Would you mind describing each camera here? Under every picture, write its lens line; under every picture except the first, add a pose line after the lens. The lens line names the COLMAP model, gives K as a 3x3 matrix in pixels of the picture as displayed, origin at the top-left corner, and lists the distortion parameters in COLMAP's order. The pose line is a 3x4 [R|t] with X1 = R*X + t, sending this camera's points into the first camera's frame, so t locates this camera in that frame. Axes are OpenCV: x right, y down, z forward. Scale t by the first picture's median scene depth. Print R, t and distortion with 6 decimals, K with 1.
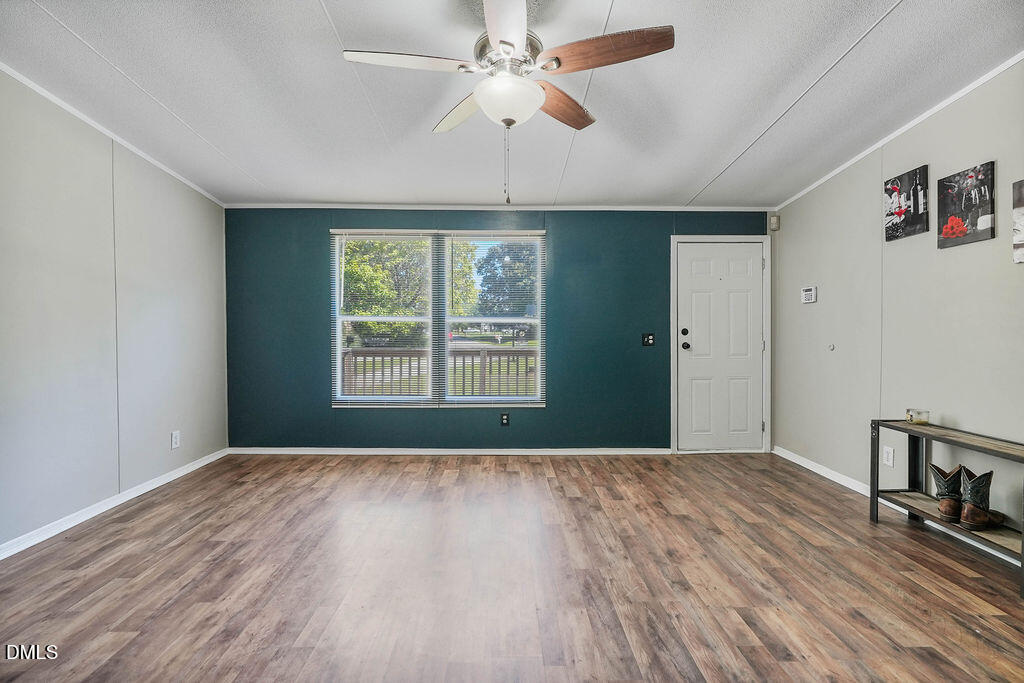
lens RADIAL K [[471.7, 0, 511.4], [0, 471.7, 341.7], [0, 0, 1]] dist [0.003993, -0.000568]
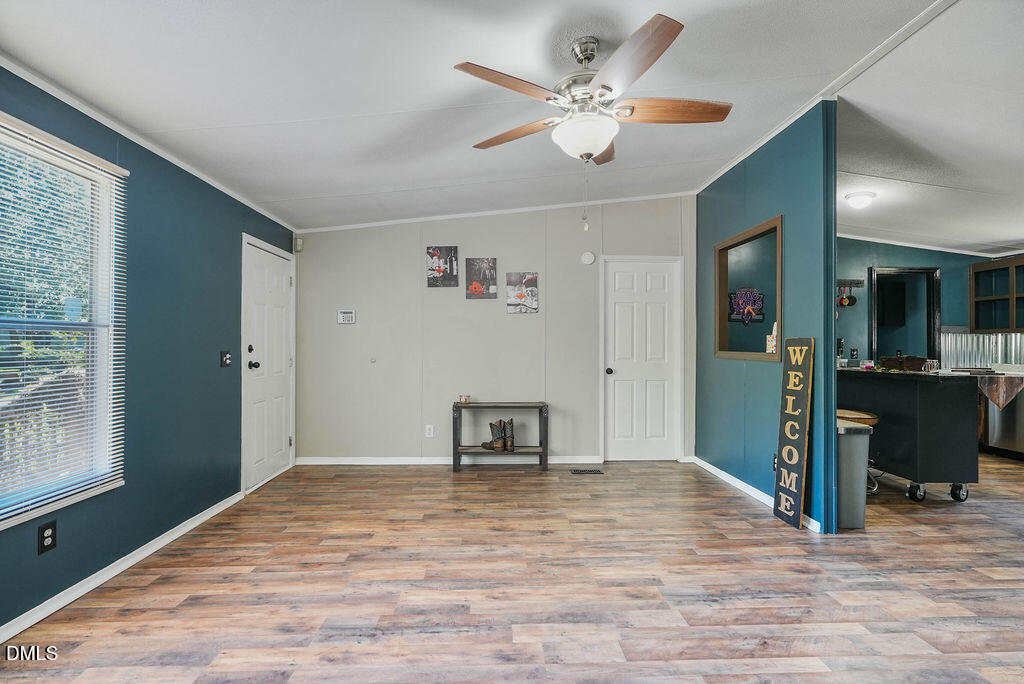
lens RADIAL K [[471.7, 0, 512.2], [0, 471.7, 345.1], [0, 0, 1]] dist [0.003993, -0.000568]
pose [[-0.015319, 0.001881, 0.999881, -0.800900], [0.024719, 0.999693, -0.001502, -0.023165], [-0.999577, 0.024693, -0.015361, 0.877638]]
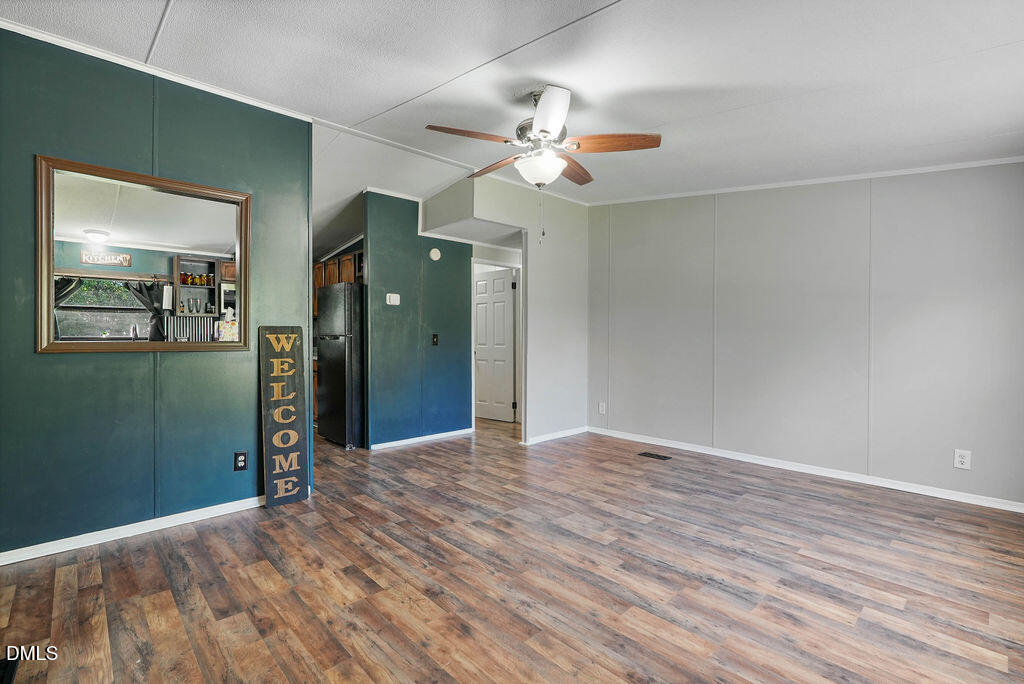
lens RADIAL K [[471.7, 0, 513.3], [0, 471.7, 336.1], [0, 0, 1]] dist [0.003993, -0.000568]
pose [[-0.738640, -0.001817, -0.674098, 0.719737], [-0.022716, 0.999496, 0.022196, -0.039266], [0.673718, 0.031708, -0.738308, 1.450603]]
